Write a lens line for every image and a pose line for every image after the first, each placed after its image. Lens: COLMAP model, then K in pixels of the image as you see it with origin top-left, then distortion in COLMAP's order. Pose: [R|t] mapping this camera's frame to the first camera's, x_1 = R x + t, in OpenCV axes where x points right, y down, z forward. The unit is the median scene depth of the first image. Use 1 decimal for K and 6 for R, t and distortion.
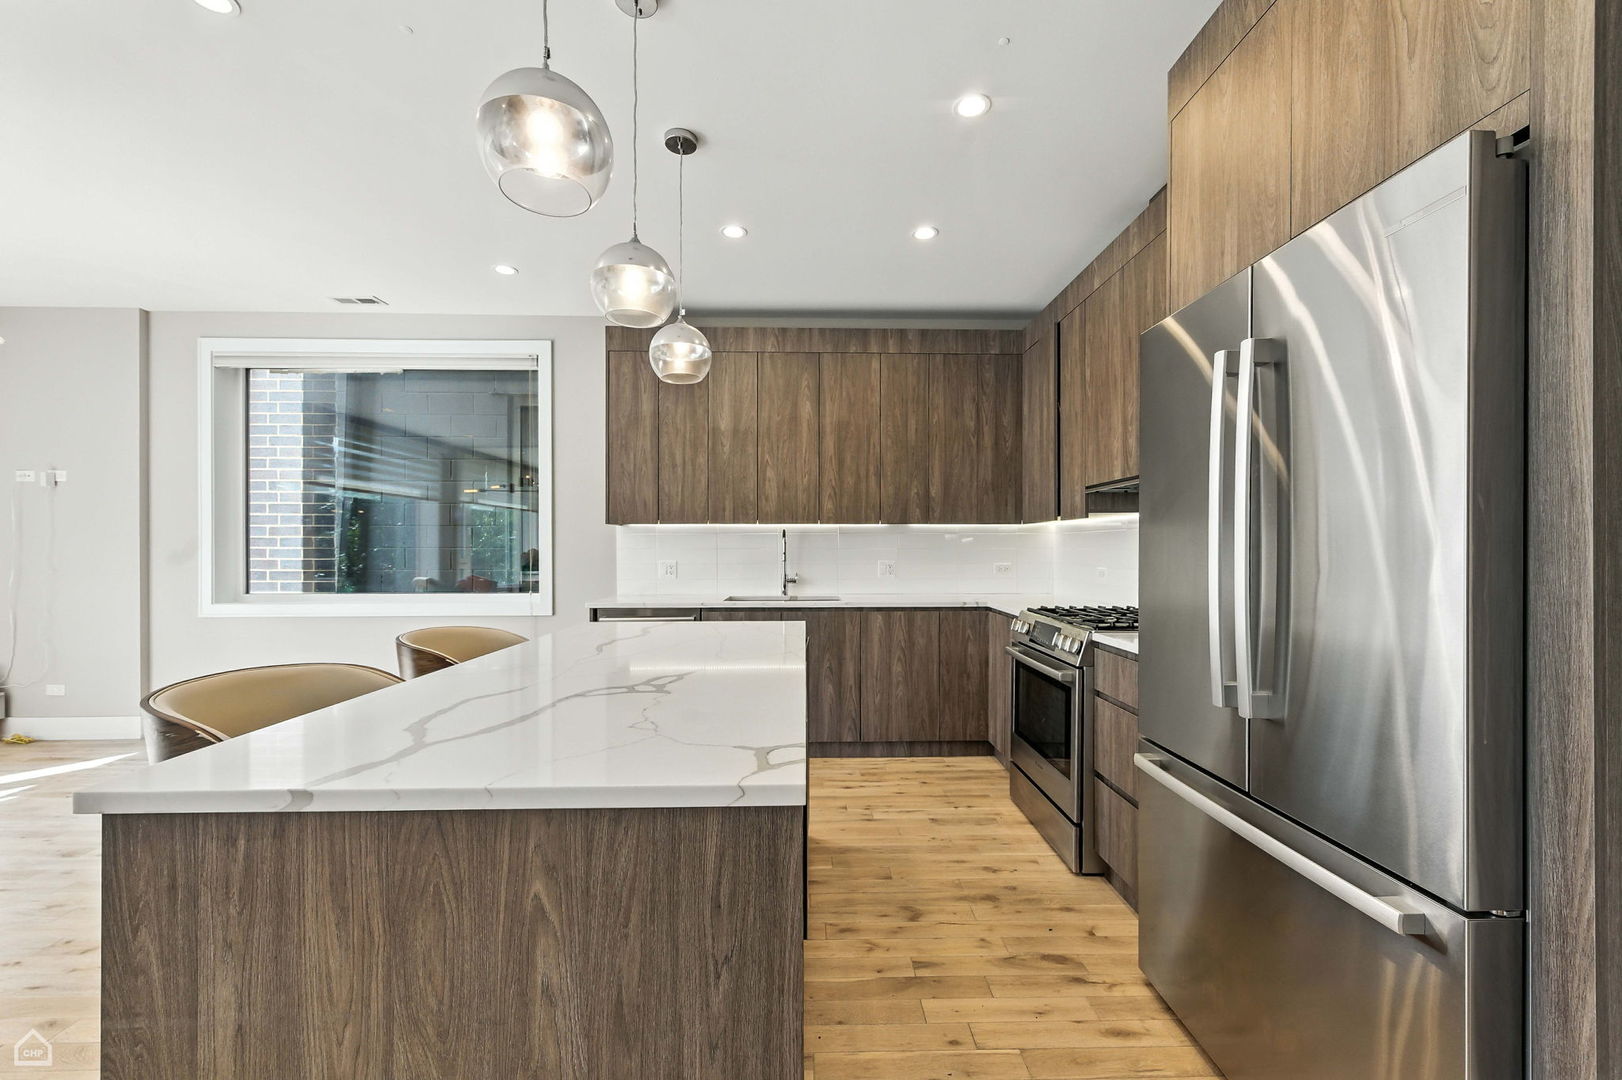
lens RADIAL K [[643.7, 0, 813.7], [0, 643.7, 547.3], [0, 0, 1]] dist [0.002024, -0.000205]
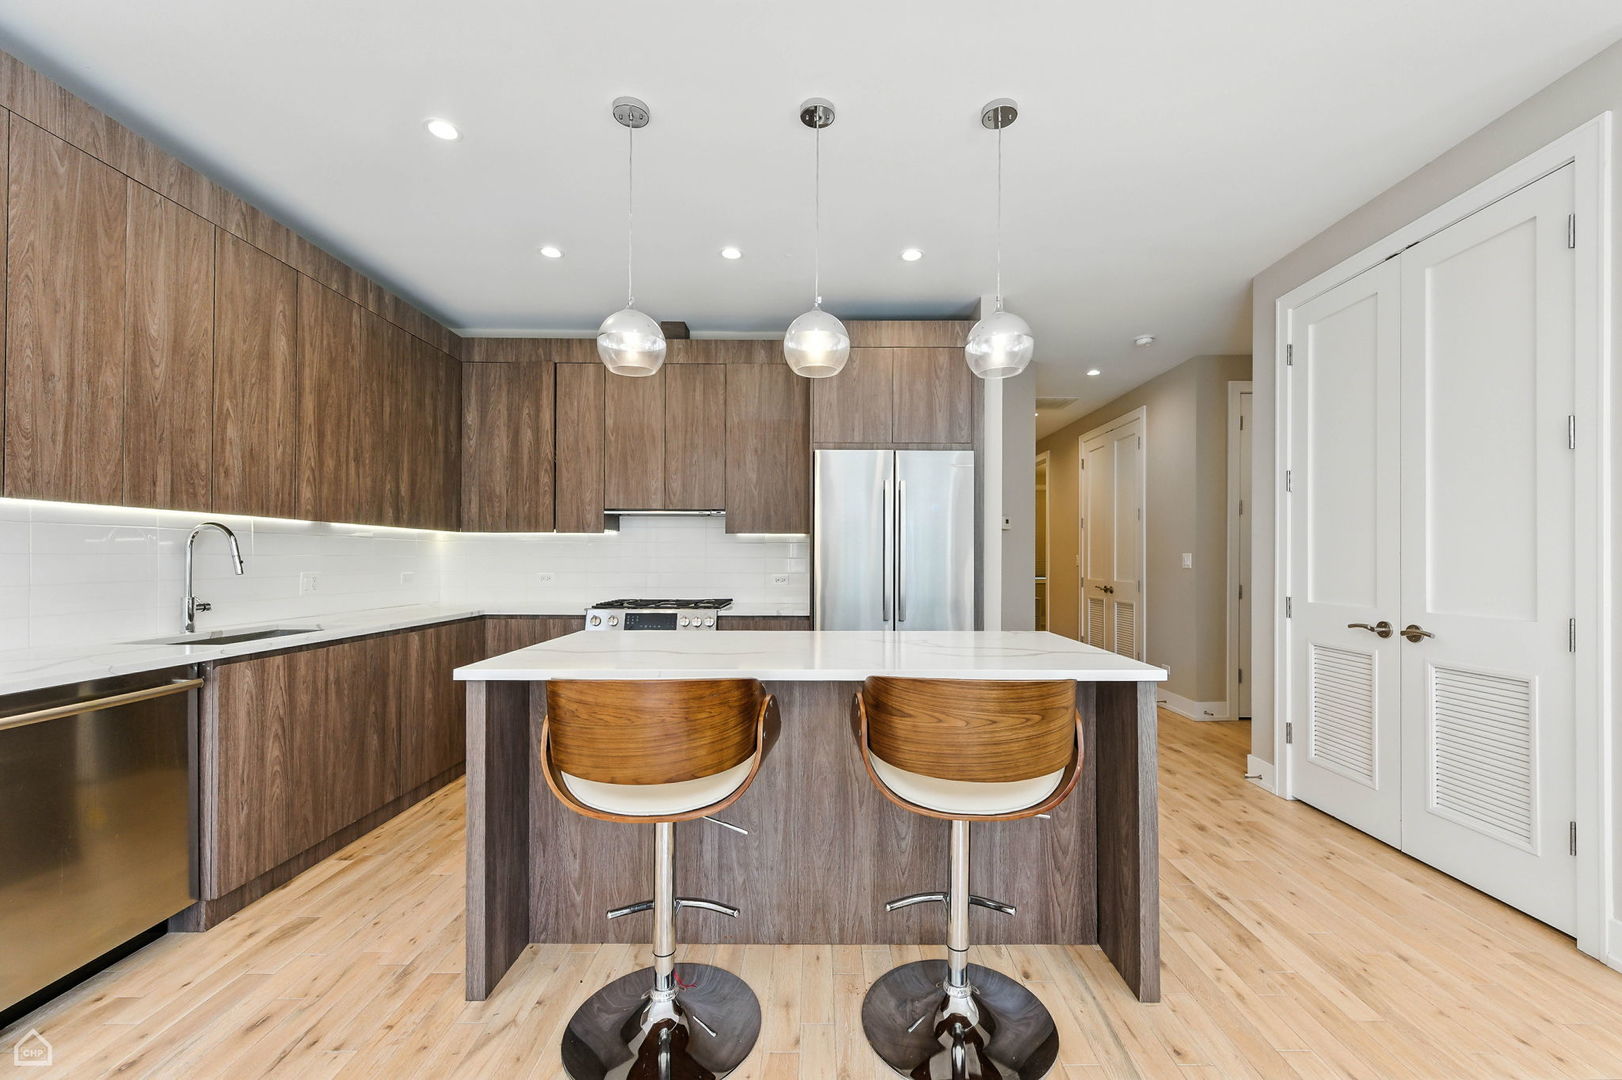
lens RADIAL K [[649.4, 0, 812.4], [0, 649.4, 555.3], [0, 0, 1]] dist [0.002054, -0.000228]
pose [[0.023064, 0.006060, 0.999716, -0.675162], [-0.005208, 0.999969, -0.005941, 0.003511], [-0.999720, -0.005069, 0.023095, 0.432422]]
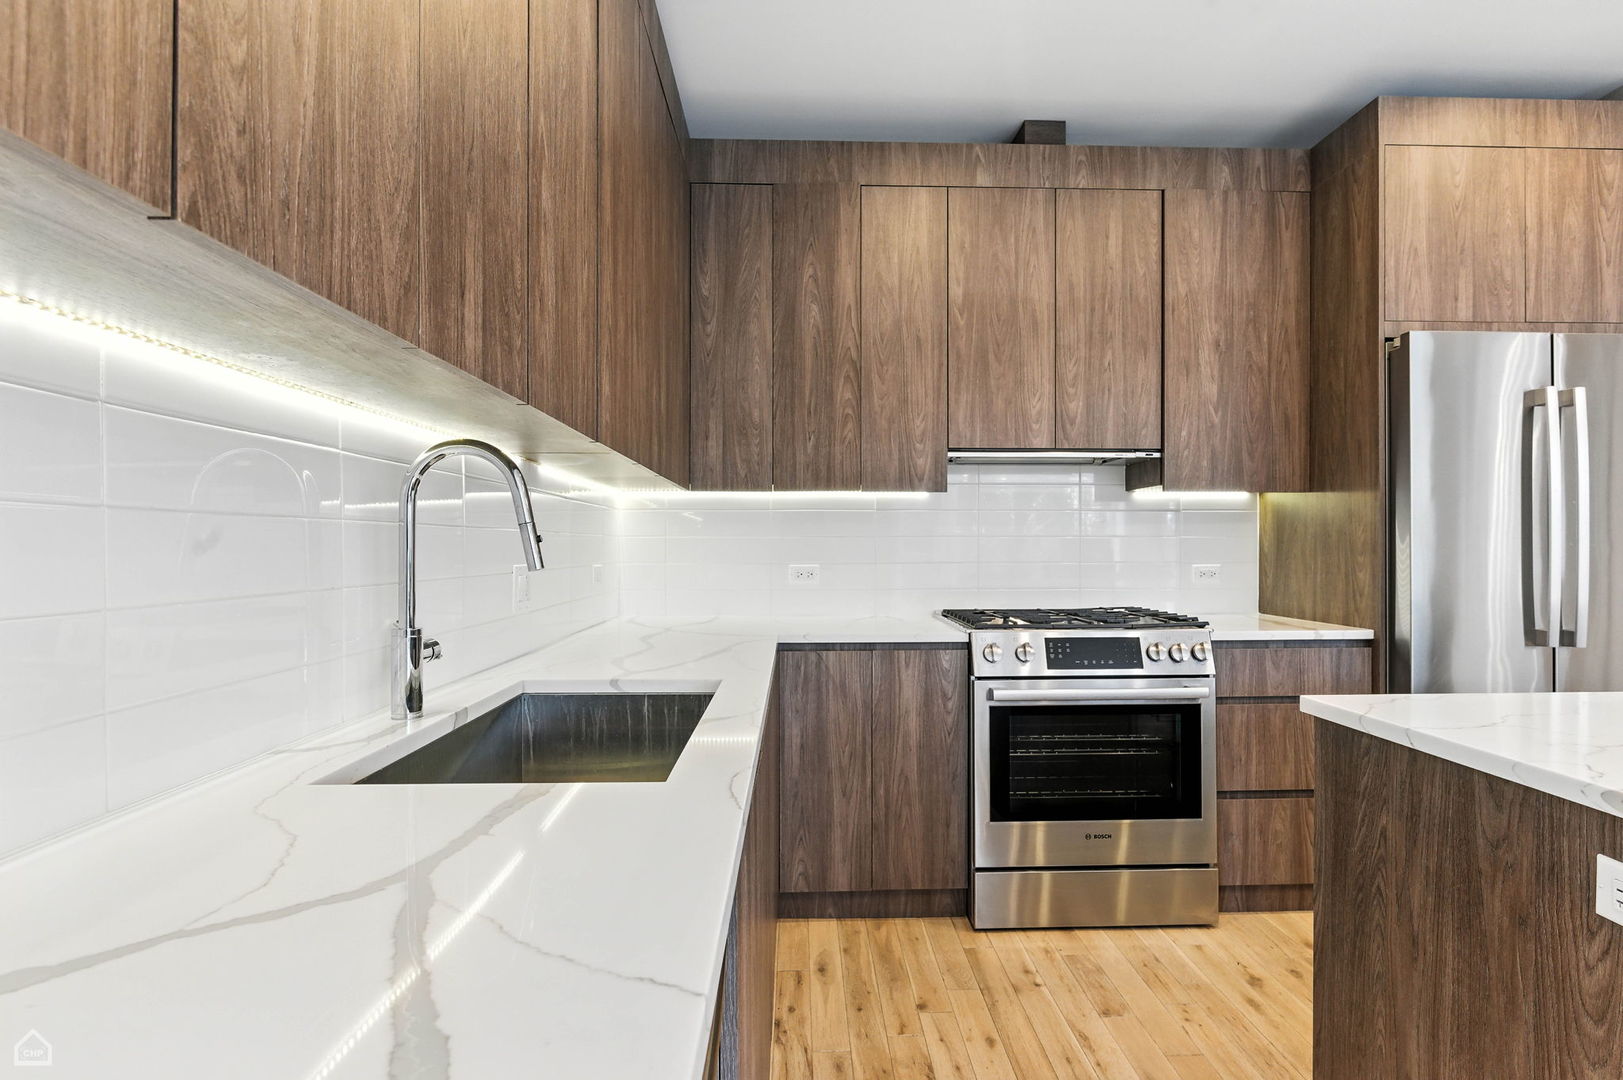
lens RADIAL K [[796.6, 0, 818.8], [0, 796.6, 544.8], [0, 0, 1]] dist [-0.002730, -0.000624]
pose [[-0.010785, 0.002984, 0.999937, -0.361745], [0.001798, 0.999994, -0.002964, 0.012367], [-0.999940, 0.001766, -0.010790, 0.900083]]
